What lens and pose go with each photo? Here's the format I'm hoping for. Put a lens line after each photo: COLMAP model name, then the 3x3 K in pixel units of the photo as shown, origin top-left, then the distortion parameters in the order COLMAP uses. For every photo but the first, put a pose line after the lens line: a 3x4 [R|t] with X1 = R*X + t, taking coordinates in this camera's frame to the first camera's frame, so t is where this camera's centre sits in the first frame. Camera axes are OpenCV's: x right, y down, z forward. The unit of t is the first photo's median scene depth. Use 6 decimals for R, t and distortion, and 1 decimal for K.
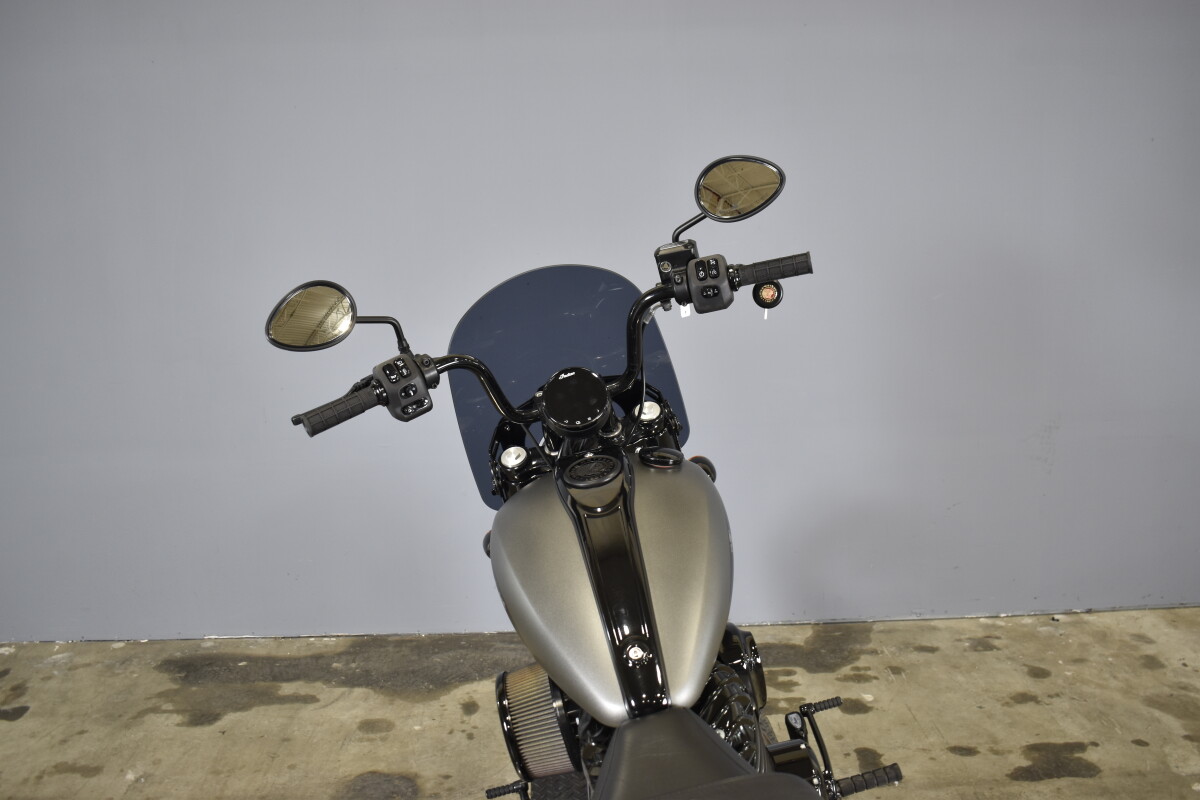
lens RADIAL K [[1093.9, 0, 600.0], [0, 1093.9, 400.0], [0, 0, 1]] dist [-0.073504, 0.000938]
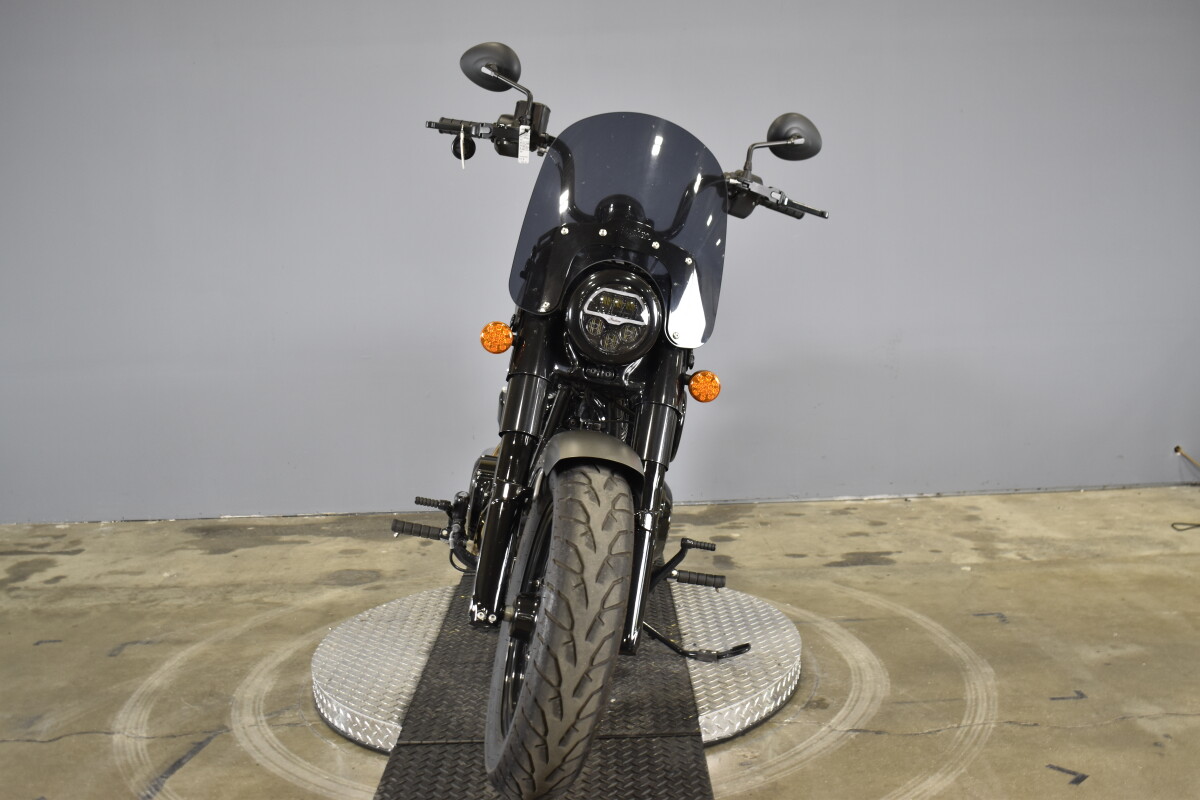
lens RADIAL K [[1181.6, 0, 600.0], [0, 1181.6, 400.0], [0, 0, 1]] dist [-0.071450, -0.000569]
pose [[0.999671, -0.006124, -0.024906, 0.128100], [0.003968, 0.996312, -0.085715, 0.244016], [0.025339, 0.085588, 0.996008, -0.420794]]
